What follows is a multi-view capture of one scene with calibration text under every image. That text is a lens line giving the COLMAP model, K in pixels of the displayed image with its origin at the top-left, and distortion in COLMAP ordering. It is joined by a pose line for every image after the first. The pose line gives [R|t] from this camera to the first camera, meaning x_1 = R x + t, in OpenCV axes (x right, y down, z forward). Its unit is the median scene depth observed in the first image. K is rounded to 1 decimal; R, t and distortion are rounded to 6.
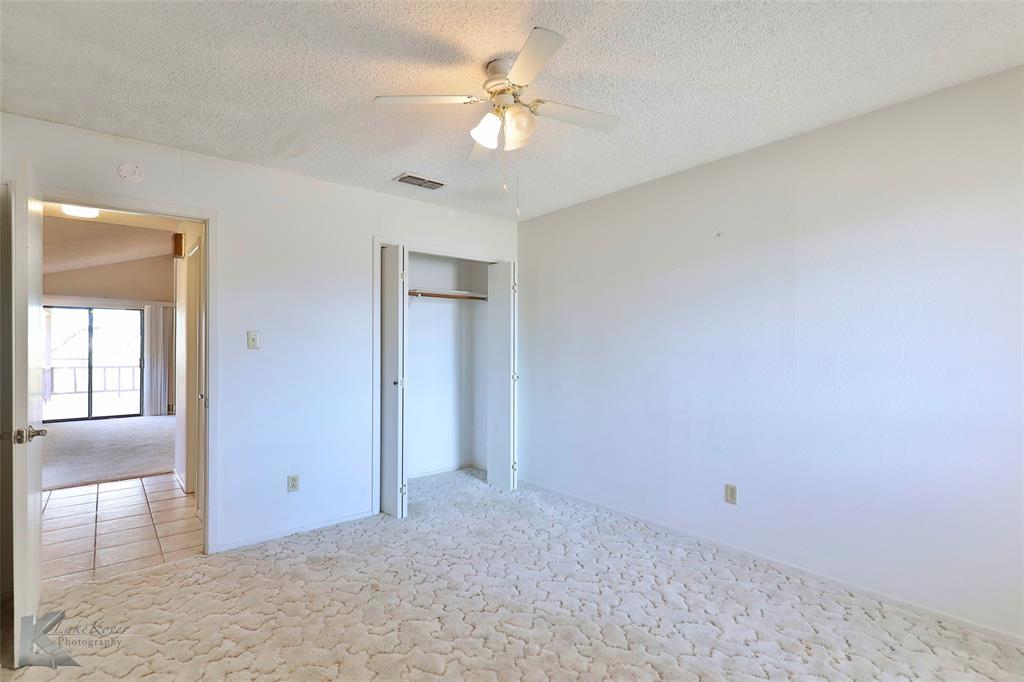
lens RADIAL K [[489.6, 0, 516.4], [0, 489.6, 346.8], [0, 0, 1]] dist [0.017717, -0.006398]
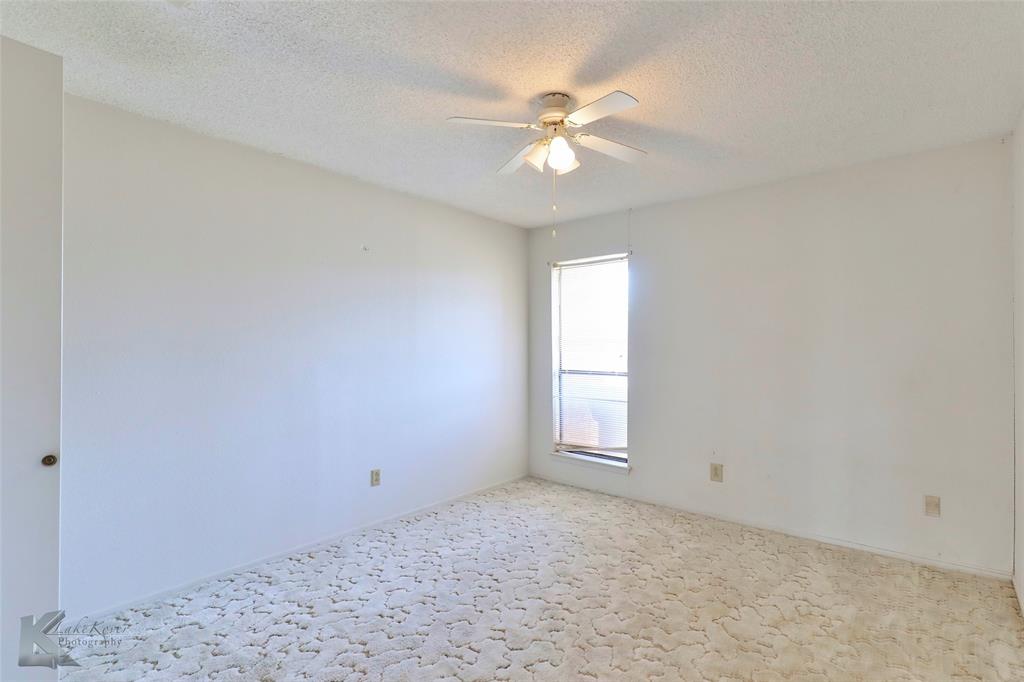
lens RADIAL K [[489.6, 0, 518.9], [0, 489.6, 341.4], [0, 0, 1]] dist [0.017717, -0.006398]
pose [[-0.198367, 0.019160, 0.979940, -0.758136], [-0.010081, 0.999716, -0.021587, 0.002097], [-0.980076, -0.014161, -0.198118, 0.897962]]
